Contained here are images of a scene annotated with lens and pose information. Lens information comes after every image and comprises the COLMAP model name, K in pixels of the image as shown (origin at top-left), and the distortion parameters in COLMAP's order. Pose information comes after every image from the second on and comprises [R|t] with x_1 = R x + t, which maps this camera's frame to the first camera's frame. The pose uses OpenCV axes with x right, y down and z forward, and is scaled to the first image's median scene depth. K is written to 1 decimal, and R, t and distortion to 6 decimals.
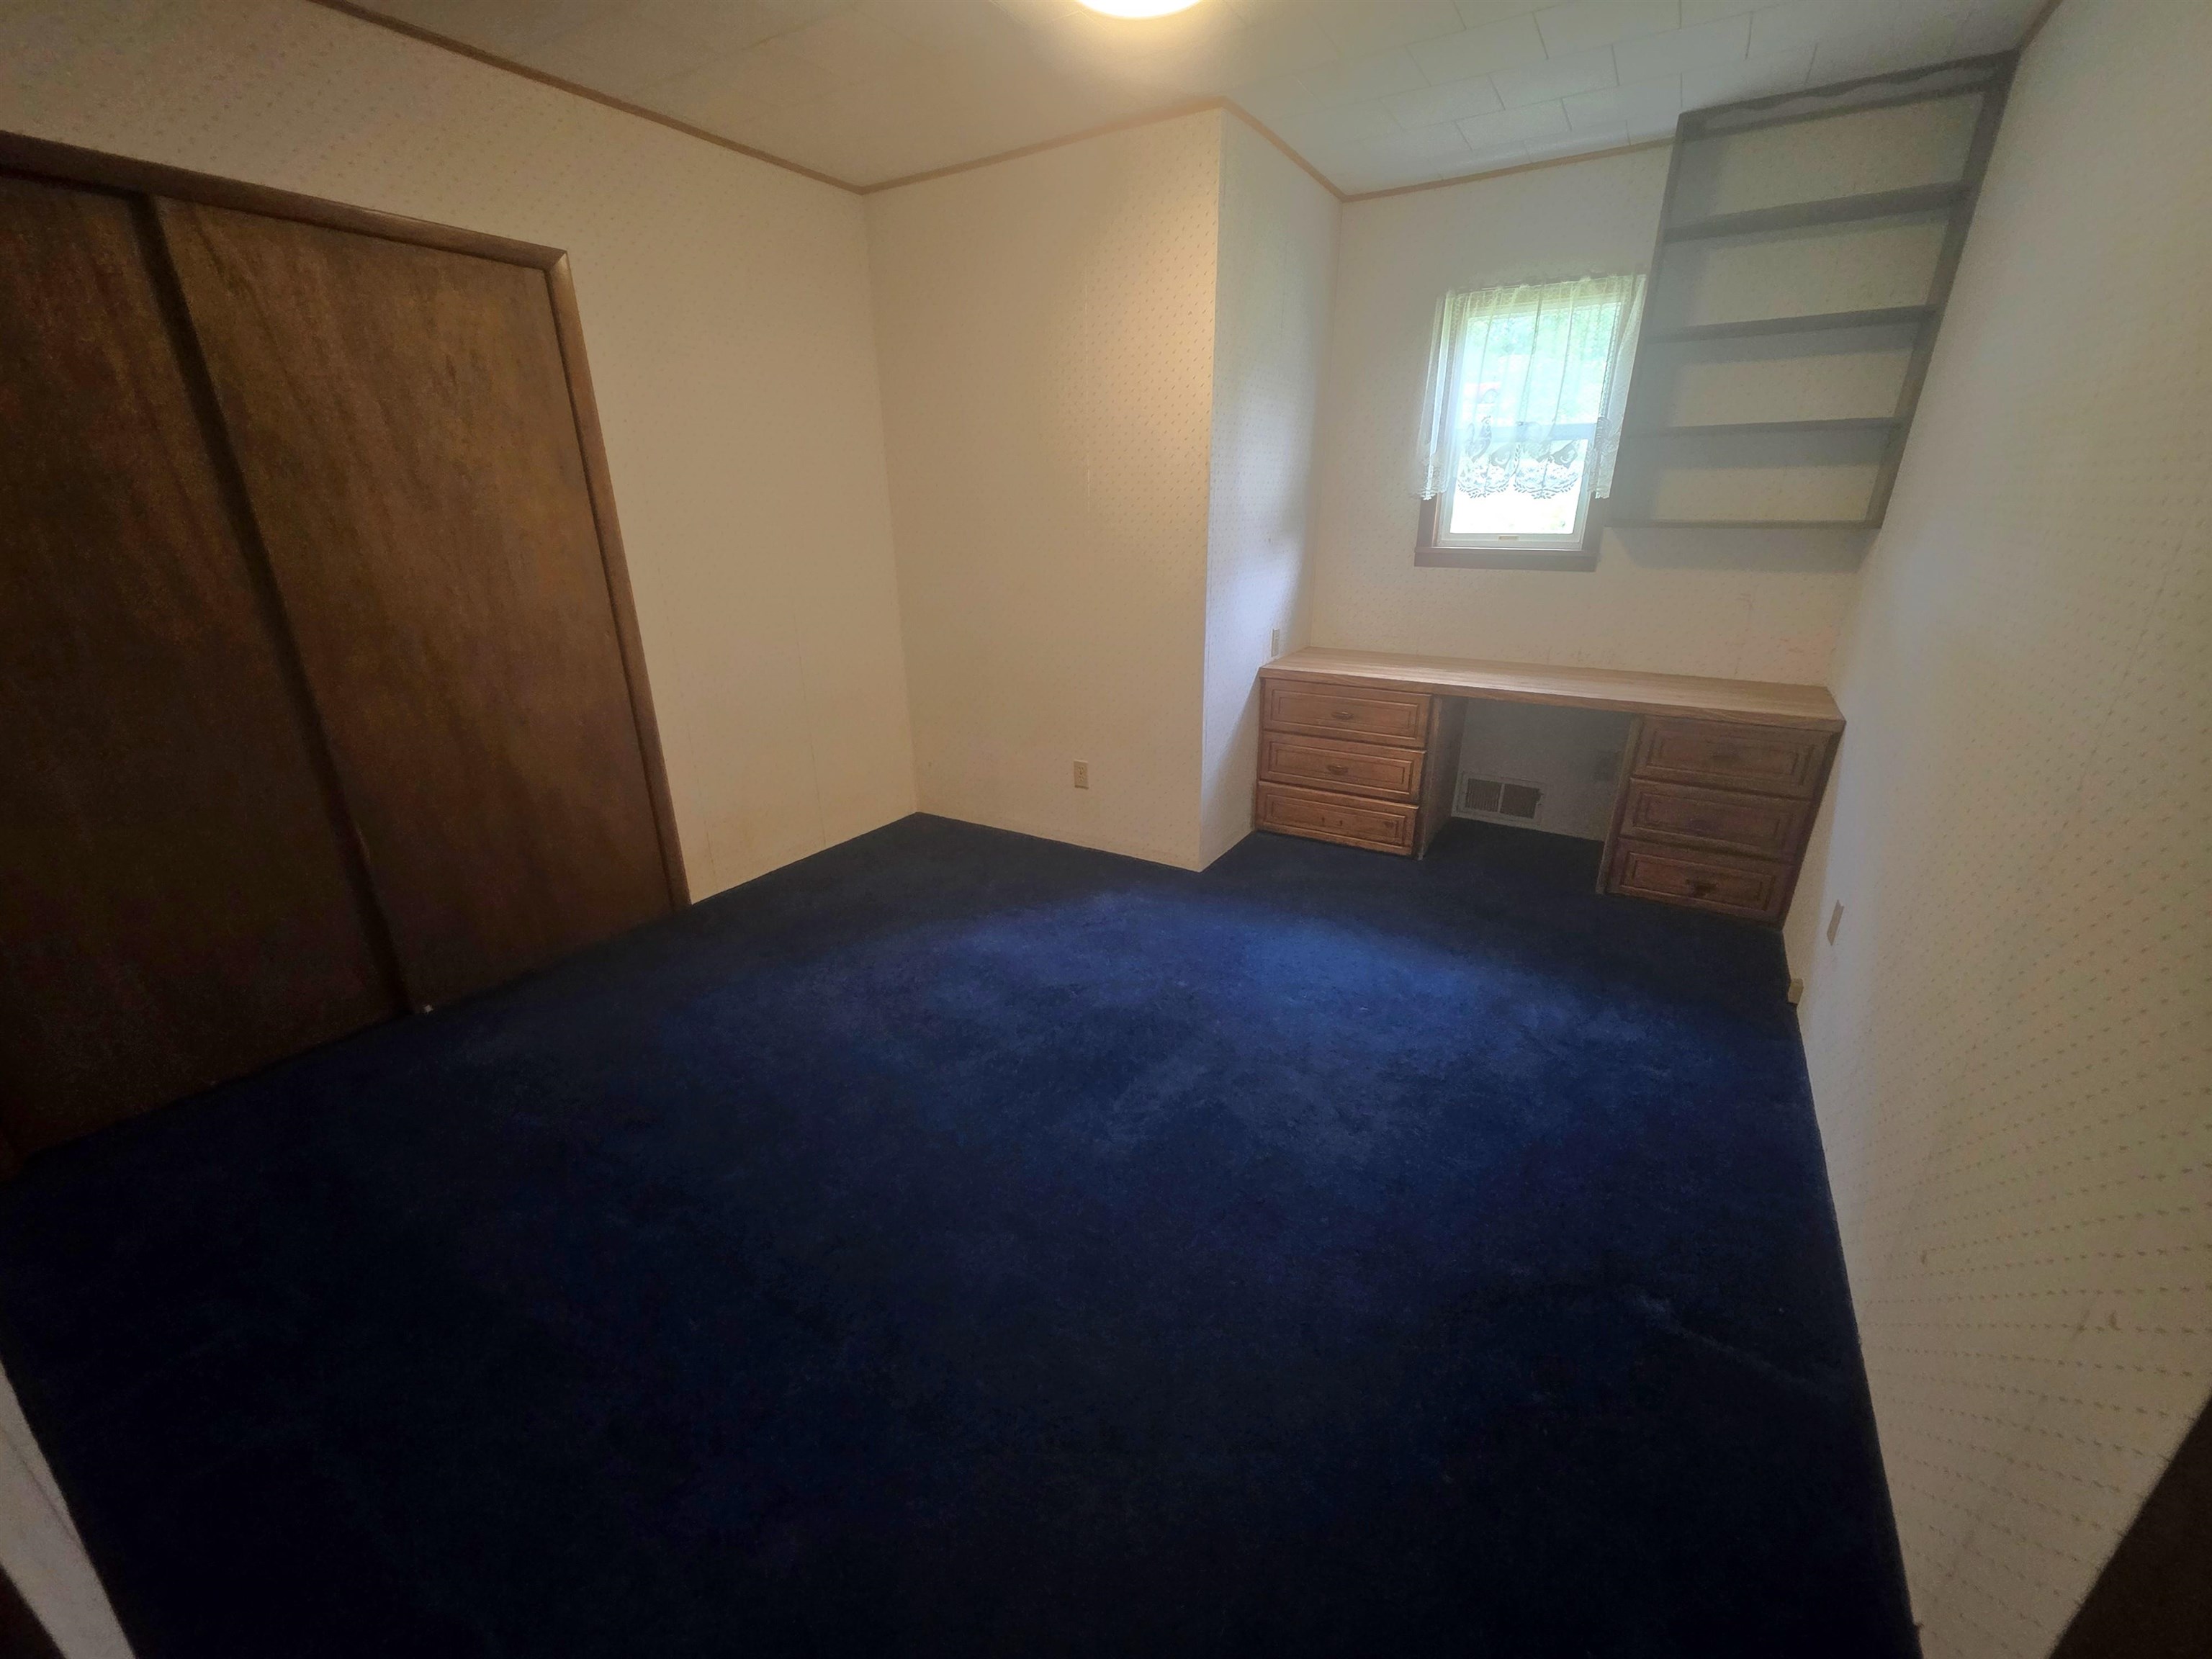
lens RADIAL K [[883.4, 0, 1097.0], [0, 883.4, 829.0], [0, 0, 1]] dist [0.003170, -0.000708]
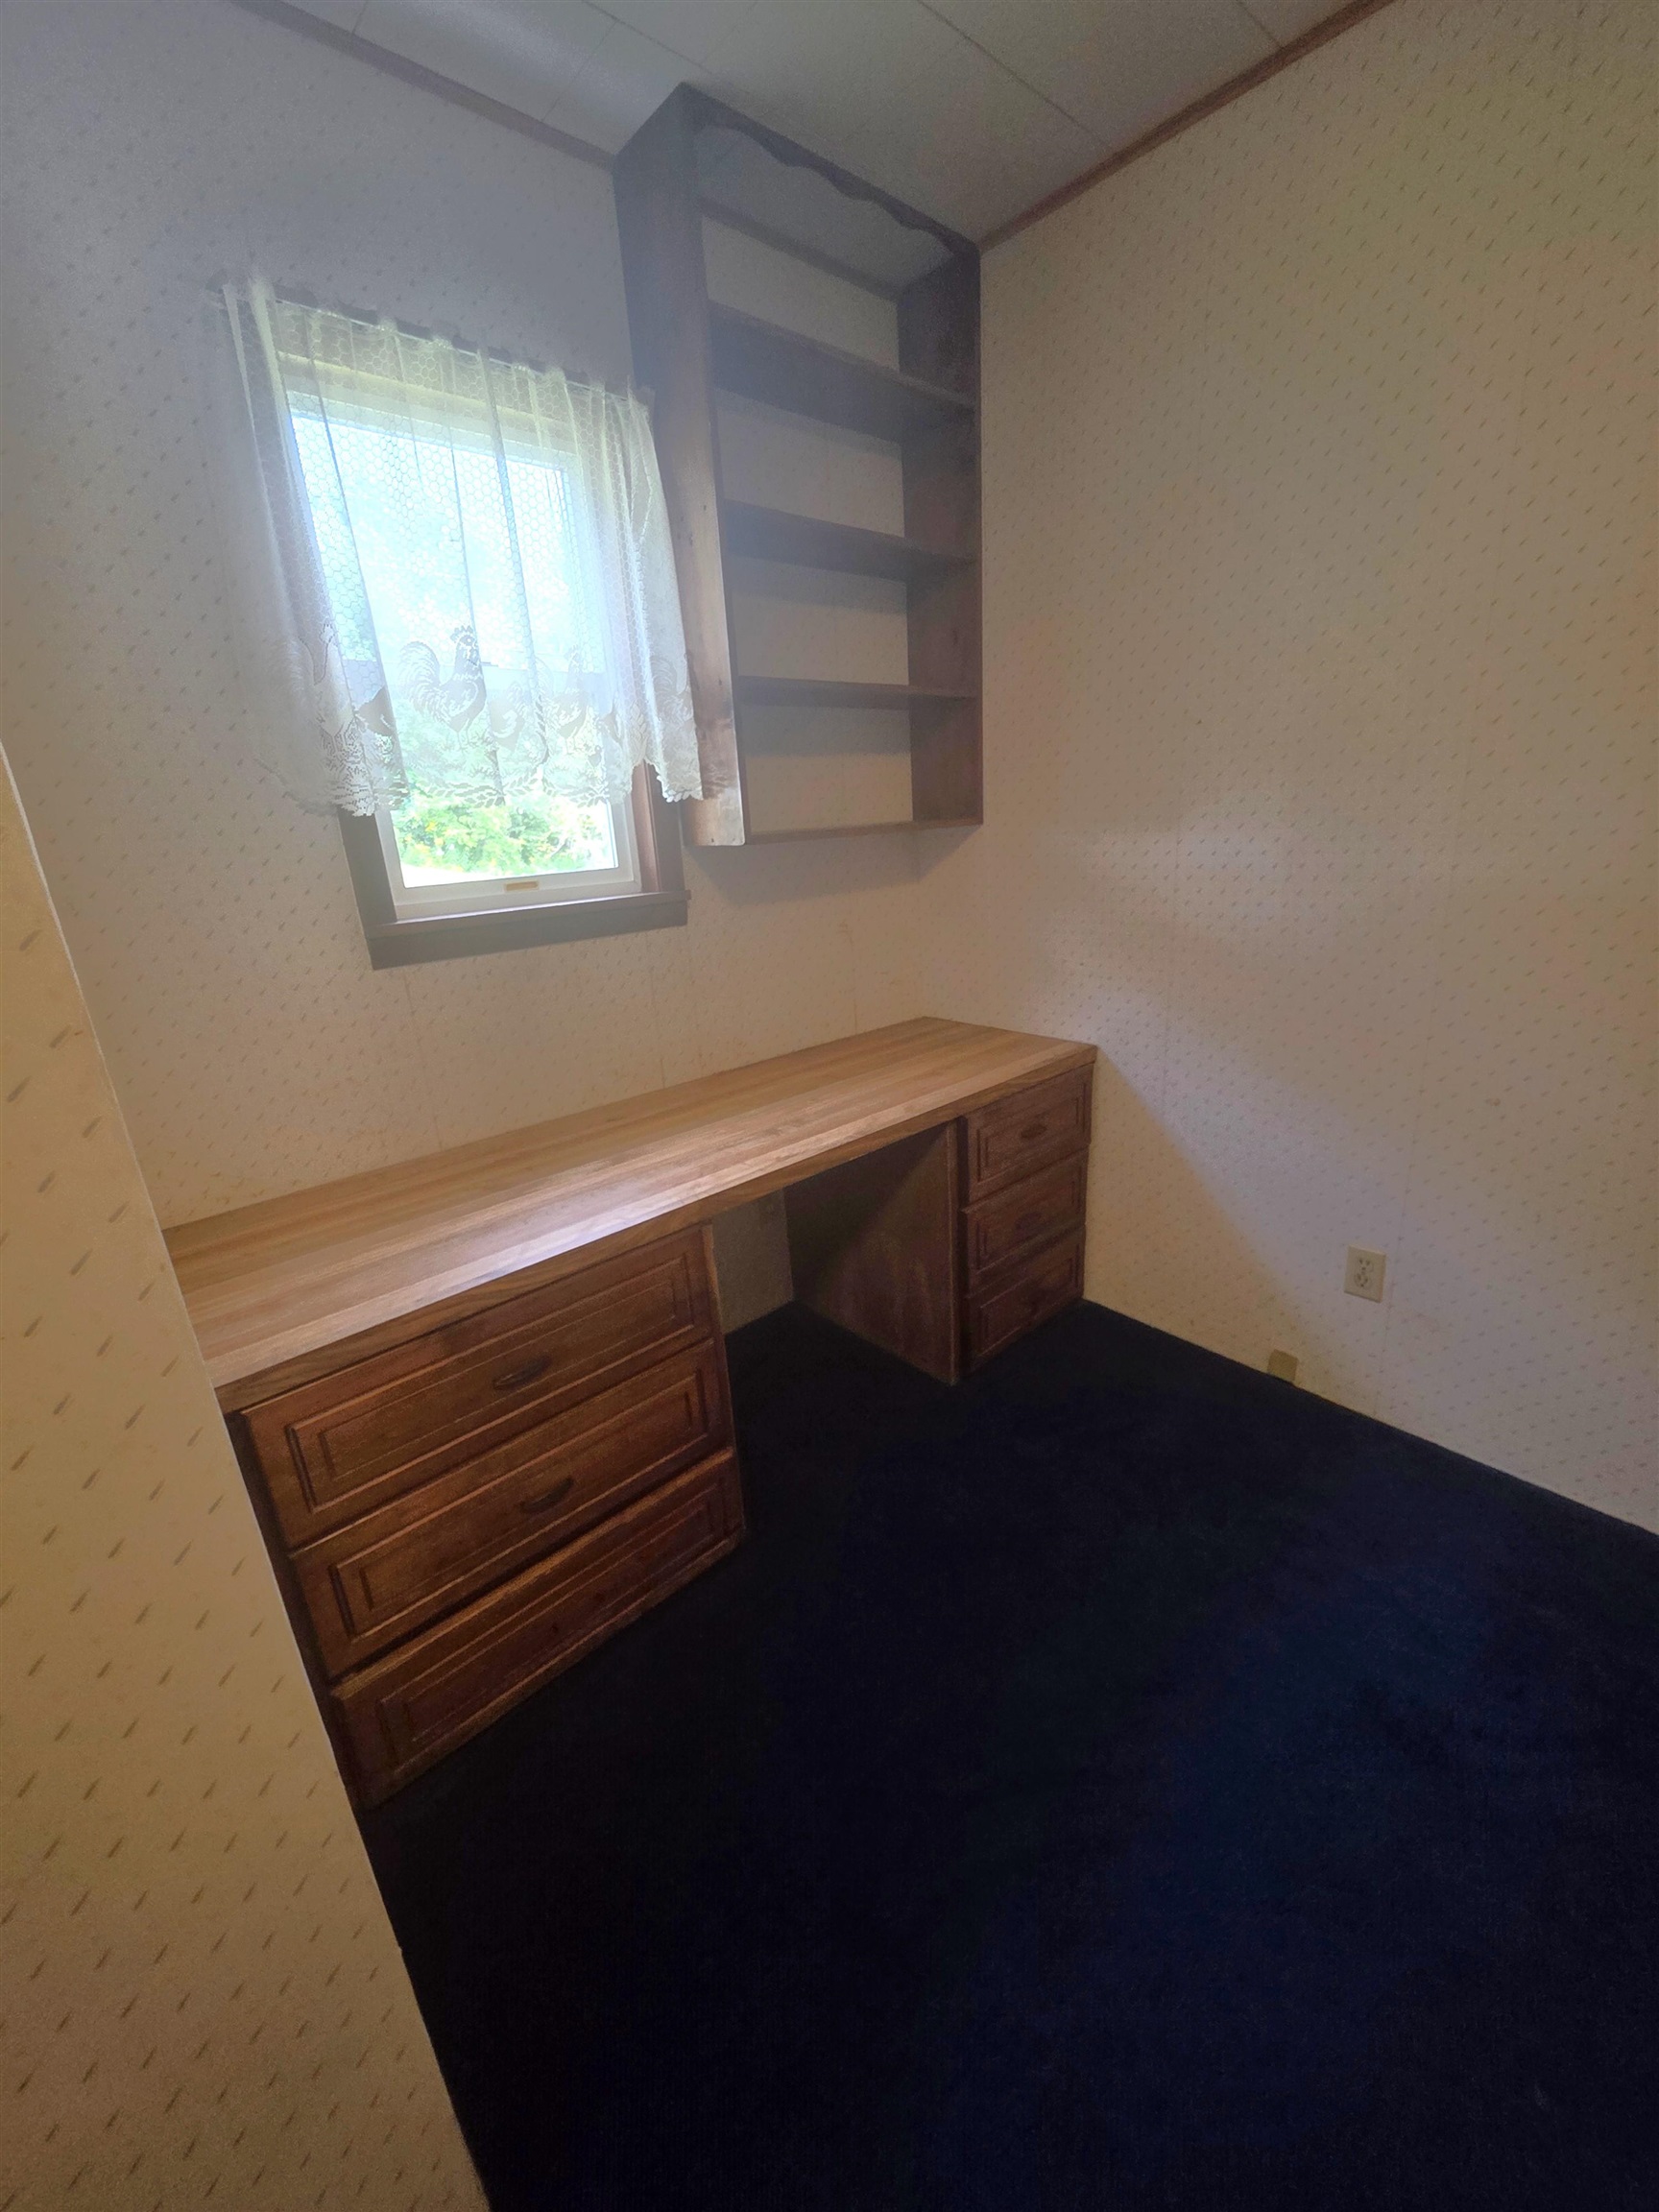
lens RADIAL K [[883.4, 0, 829.5], [0, 883.4, 1099.4], [0, 0, 1]] dist [0.003170, -0.000708]
pose [[0.271351, -0.302952, 0.913558, 0.008427], [0.391650, 0.901789, 0.182719, -0.253561], [-0.879192, 0.308214, 0.363352, 0.729175]]
